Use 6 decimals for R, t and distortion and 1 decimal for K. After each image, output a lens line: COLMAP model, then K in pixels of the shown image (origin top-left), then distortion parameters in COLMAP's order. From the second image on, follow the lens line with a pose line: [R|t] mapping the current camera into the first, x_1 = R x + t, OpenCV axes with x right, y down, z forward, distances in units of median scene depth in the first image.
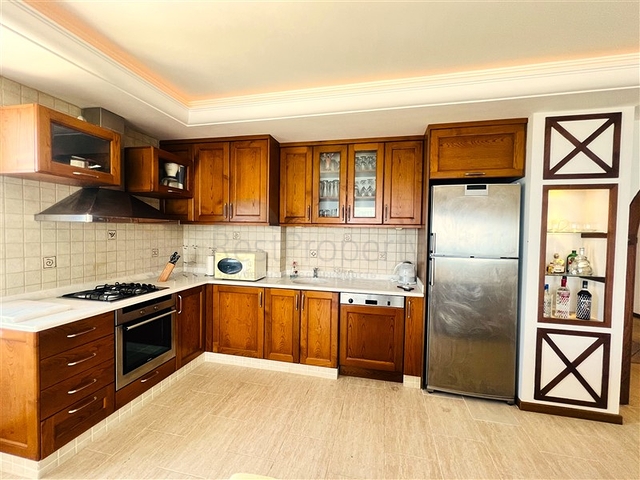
lens RADIAL K [[279.8, 0, 322.8], [0, 279.8, 239.3], [0, 0, 1]] dist [0.000072, -0.000047]
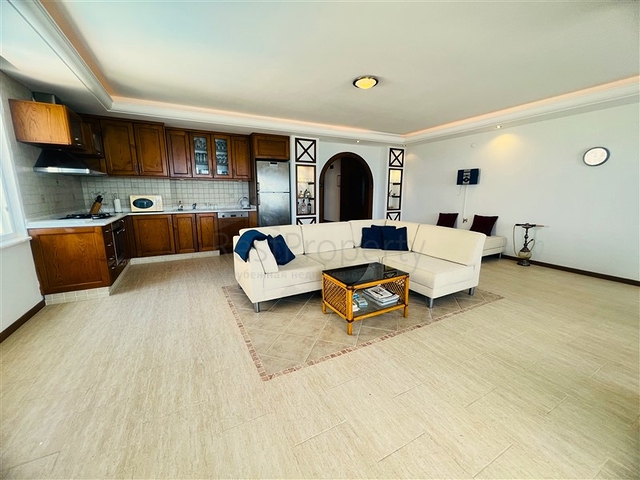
lens RADIAL K [[256.5, 0, 319.1], [0, 256.5, 239.8], [0, 0, 1]] dist [0.000099, 0.000021]
pose [[0.750692, -0.137825, 0.646116, -0.672279], [0.031375, 0.984331, 0.173518, 0.092452], [-0.659907, -0.109987, 0.743253, -0.969651]]
